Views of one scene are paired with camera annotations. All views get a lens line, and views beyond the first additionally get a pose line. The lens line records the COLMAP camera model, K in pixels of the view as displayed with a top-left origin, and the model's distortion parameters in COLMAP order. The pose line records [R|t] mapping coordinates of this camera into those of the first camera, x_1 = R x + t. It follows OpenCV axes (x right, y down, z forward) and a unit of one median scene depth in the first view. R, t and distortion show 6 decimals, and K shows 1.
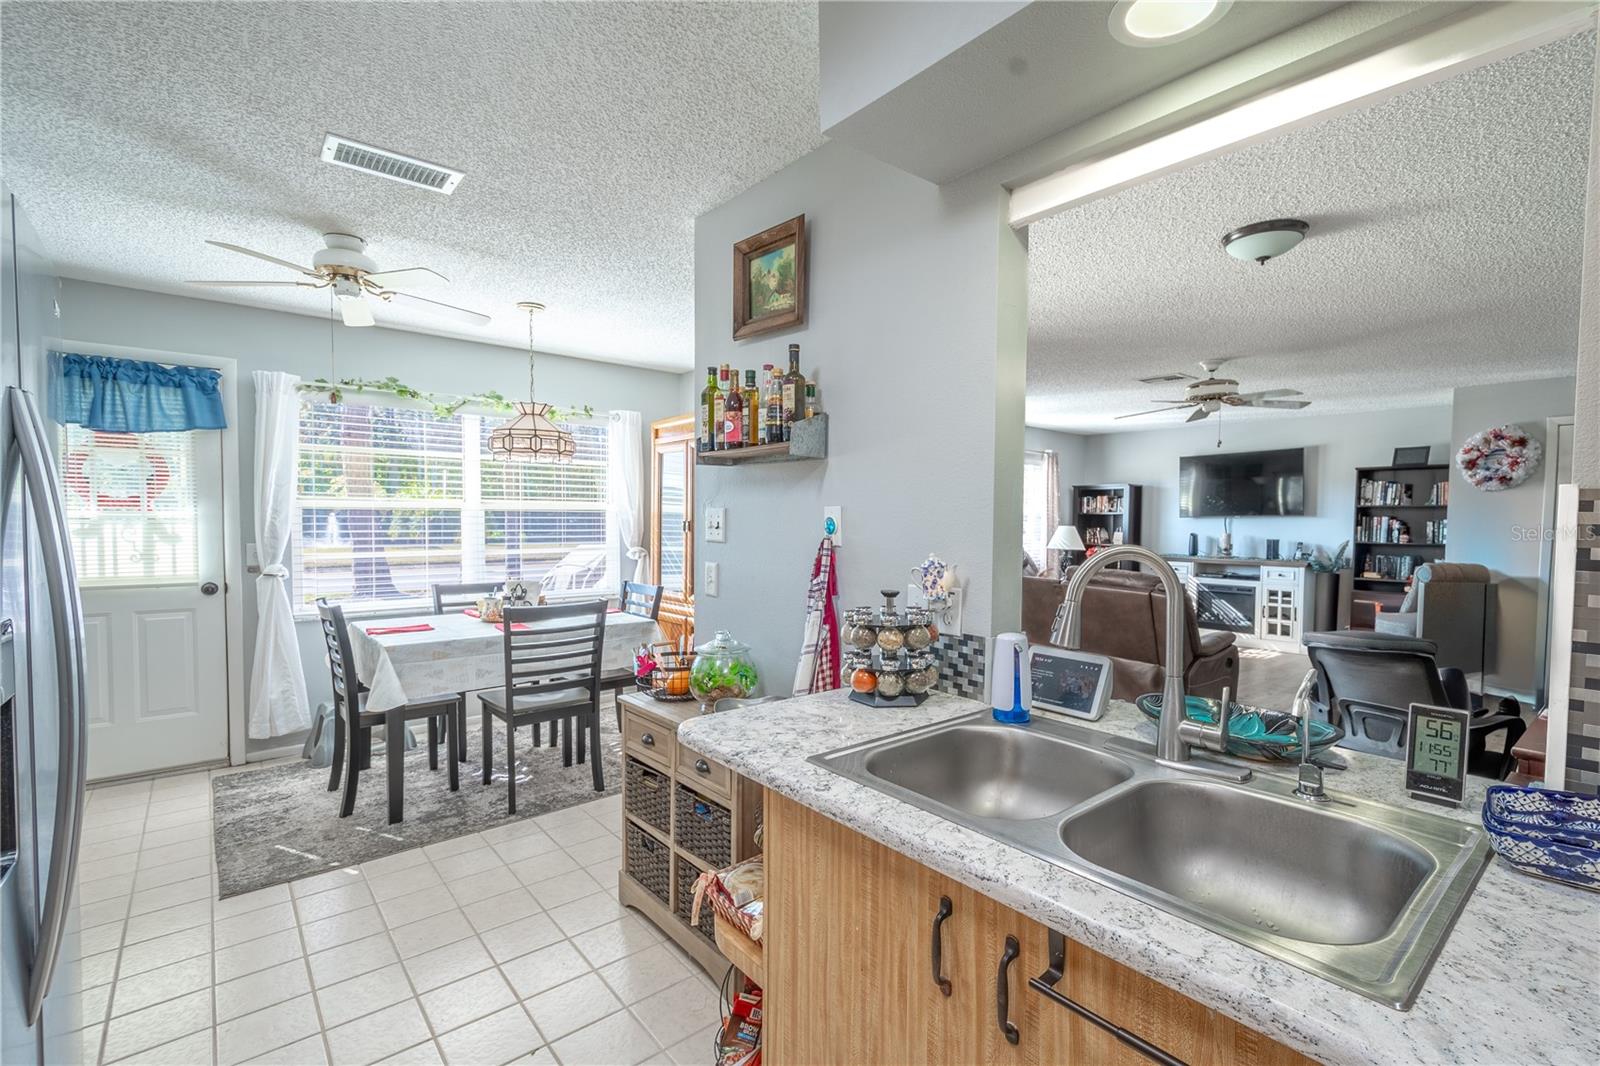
lens RADIAL K [[718.4, 0, 835.5], [0, 718.4, 546.8], [0, 0, 1]] dist [0.016220, -0.004769]
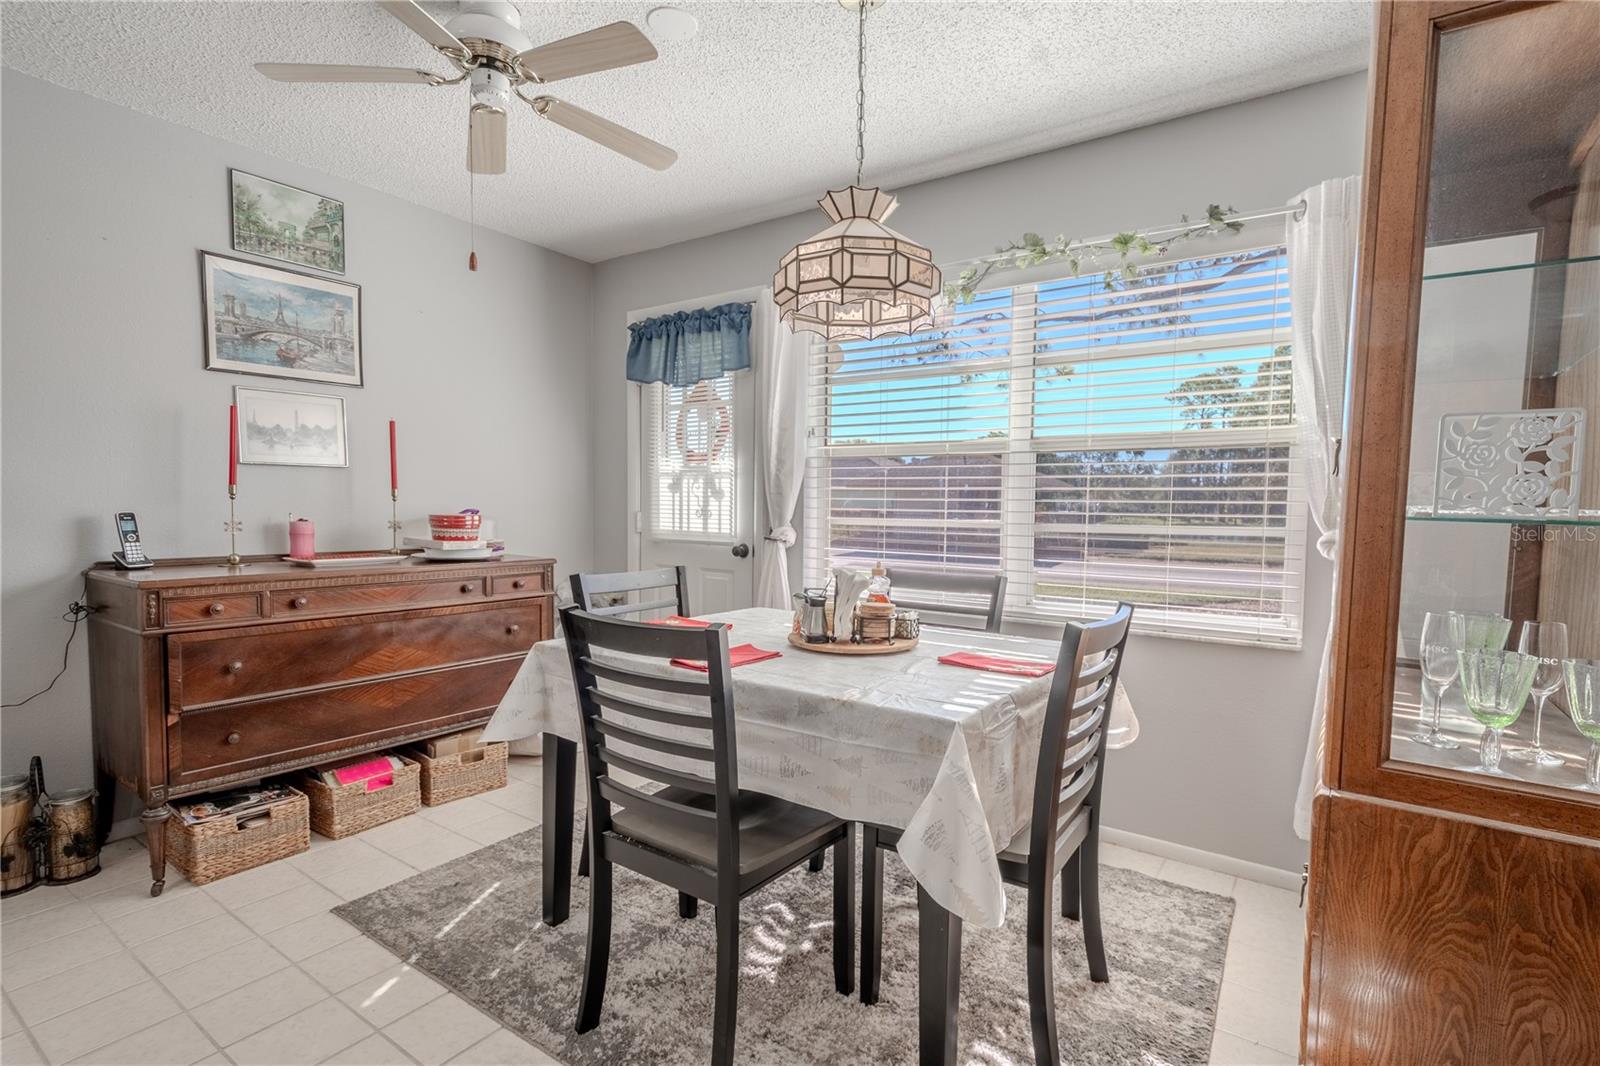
lens RADIAL K [[747.5, 0, 839.5], [0, 747.5, 548.9], [0, 0, 1]] dist [0.000361, -0.000038]
pose [[0.269612, 0.051362, -0.961598, 0.057468], [-0.052473, 0.997877, 0.038587, 0.012553], [0.961538, 0.040055, 0.271735, 0.833908]]
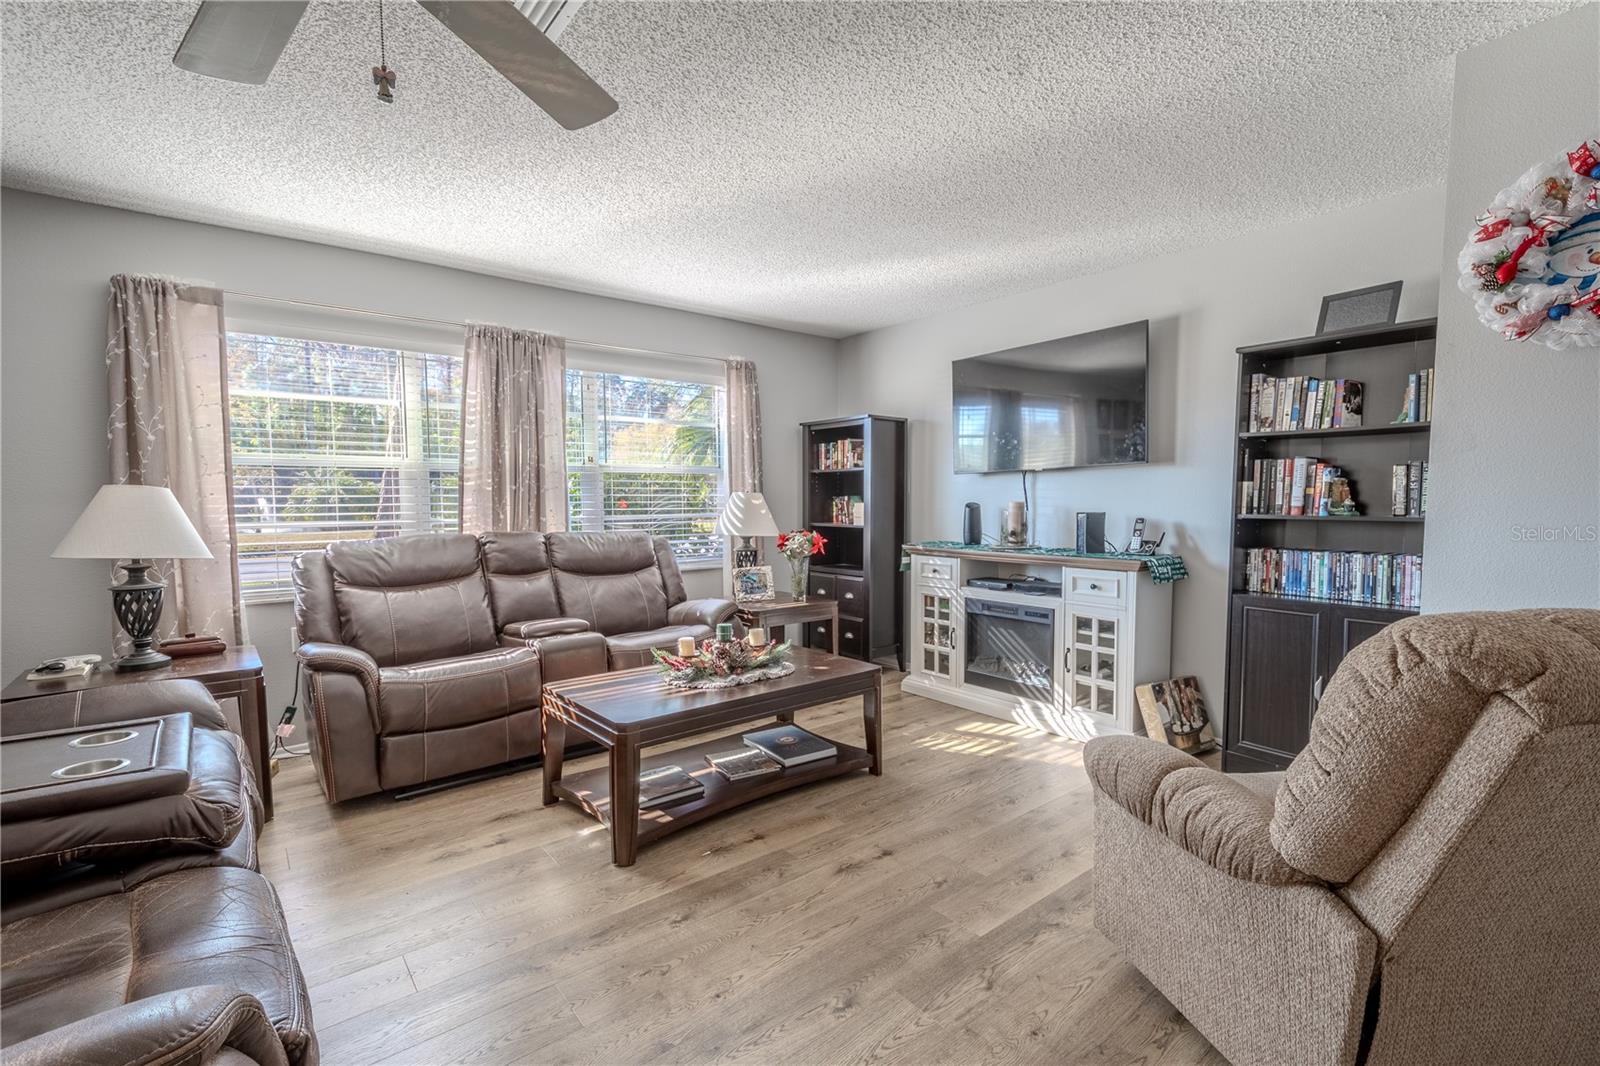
lens RADIAL K [[722.0, 0, 840.6], [0, 722.0, 546.3], [0, 0, 1]] dist [0.020802, -0.009981]
pose [[0.999896, -0.010251, -0.010102, 0.850553], [0.010527, 0.999560, 0.027719, -0.004785], [0.009813, -0.027822, 0.999565, 0.975442]]
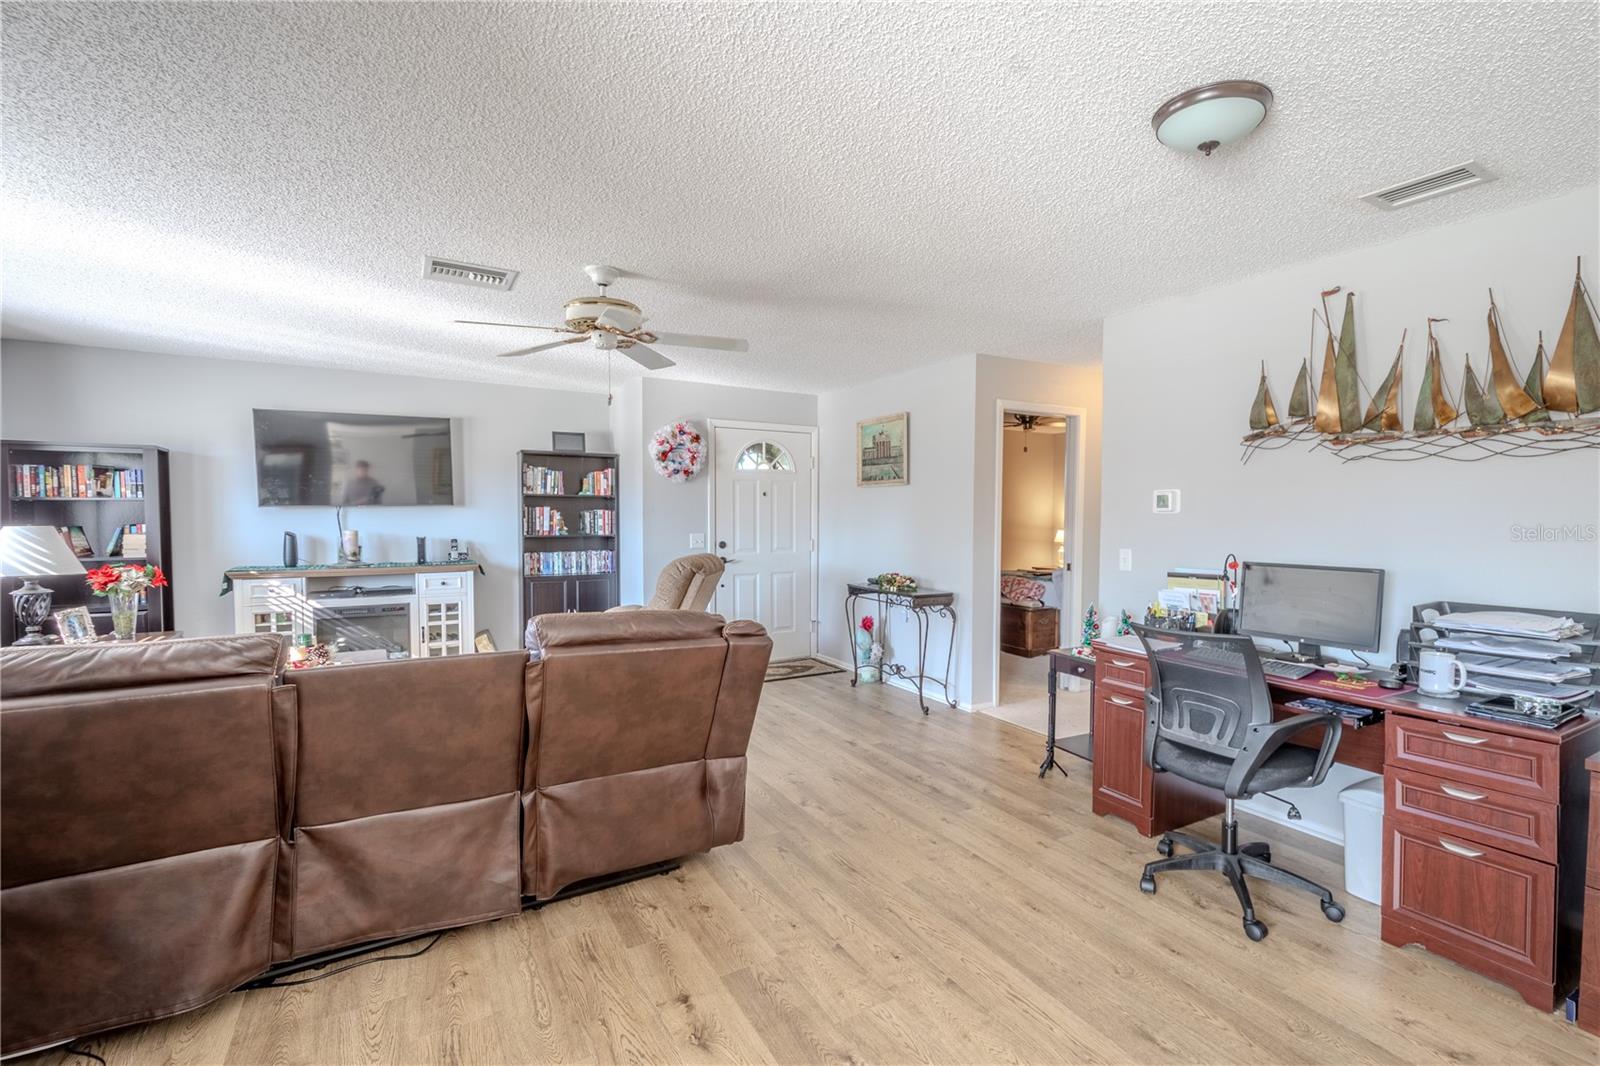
lens RADIAL K [[722.0, 0, 840.6], [0, 722.0, 546.3], [0, 0, 1]] dist [0.020802, -0.009981]
pose [[0.167085, -0.054503, 0.984435, -0.124152], [0.036663, 0.998124, 0.049038, -0.041073], [-0.985261, 0.027899, 0.168770, 0.859306]]
